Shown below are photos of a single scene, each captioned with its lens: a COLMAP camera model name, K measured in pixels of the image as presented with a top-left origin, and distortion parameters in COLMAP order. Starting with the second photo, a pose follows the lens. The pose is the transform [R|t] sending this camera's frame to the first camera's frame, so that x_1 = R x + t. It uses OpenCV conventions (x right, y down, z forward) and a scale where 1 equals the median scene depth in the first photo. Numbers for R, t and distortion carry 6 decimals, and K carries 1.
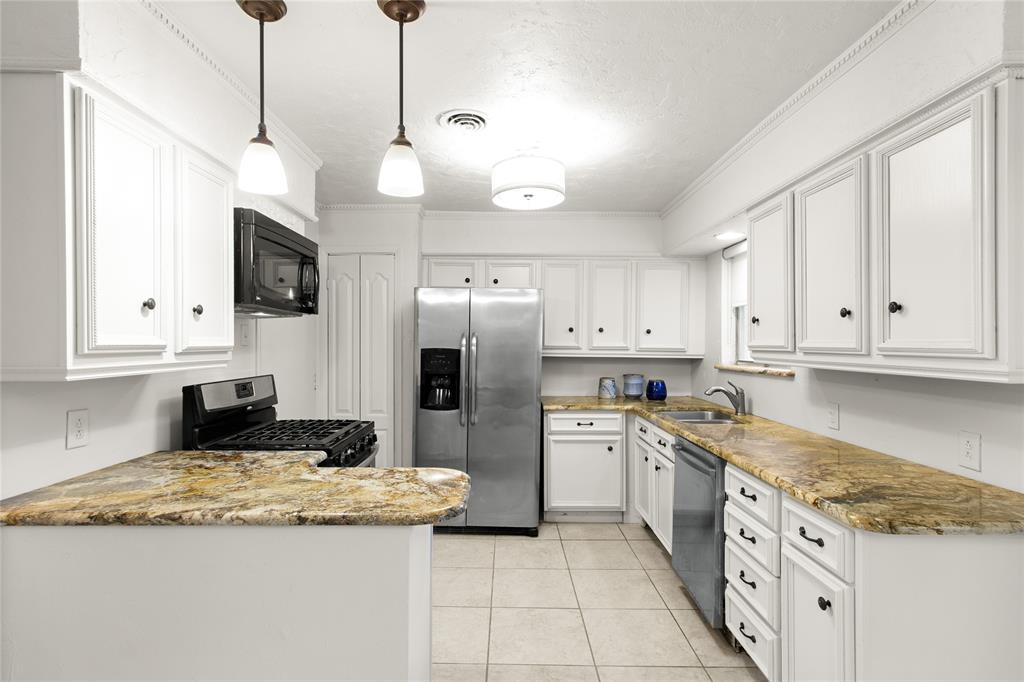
lens RADIAL K [[496.6, 0, 509.0], [0, 496.6, 341.0], [0, 0, 1]] dist [0.006229, -0.000378]
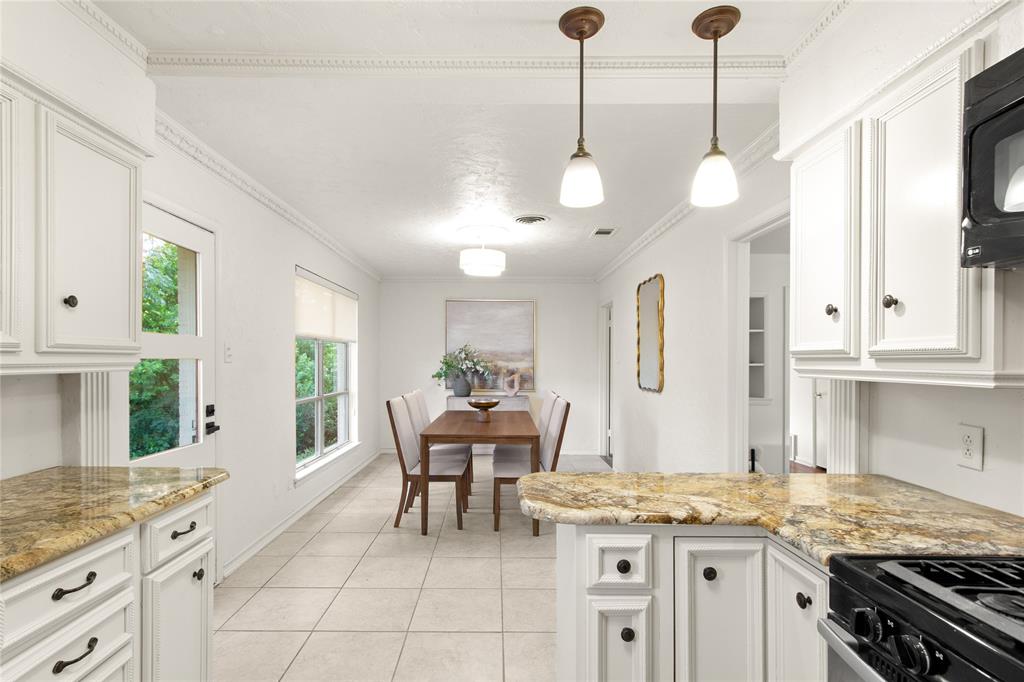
lens RADIAL K [[496.6, 0, 501.4], [0, 496.6, 366.9], [0, 0, 1]] dist [0.006229, -0.000378]
pose [[-0.999932, -0.011488, -0.002176, -0.024934], [-0.011494, 0.999930, 0.002663, 0.026837], [0.002146, 0.002687, -0.999994, 1.190912]]
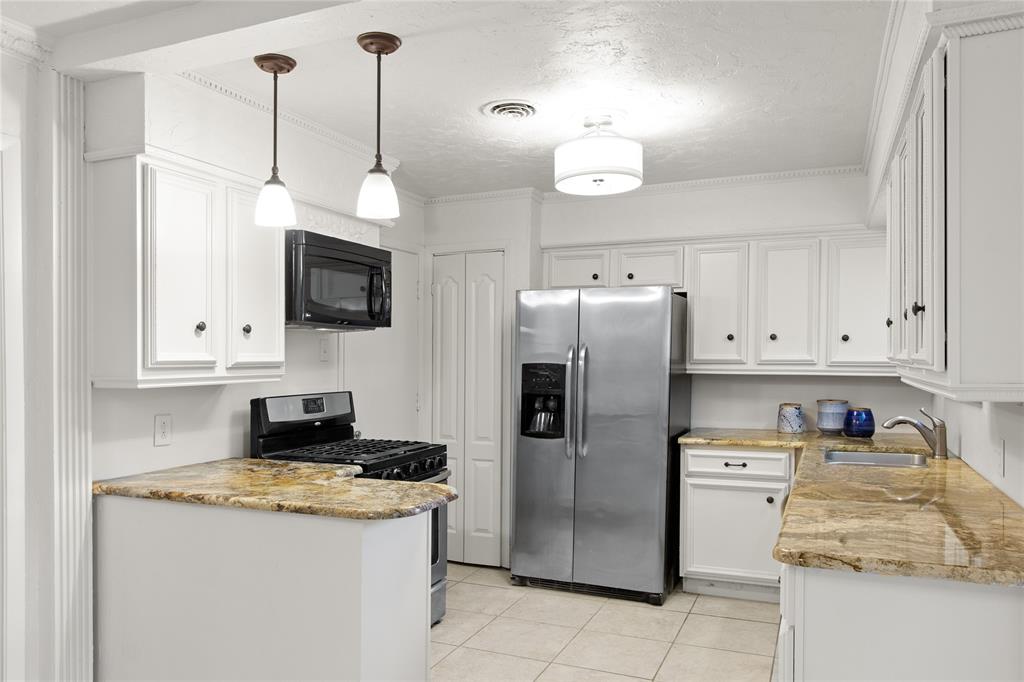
lens RADIAL K [[745.5, 0, 513.7], [0, 745.5, 344.5], [0, 0, 1]] dist [-0.014327, -0.001146]
pose [[0.923933, -0.012888, -0.382337, 0.421304], [0.008492, 0.999877, -0.013182, -0.000525], [0.382460, 0.008933, 0.923929, -0.232819]]
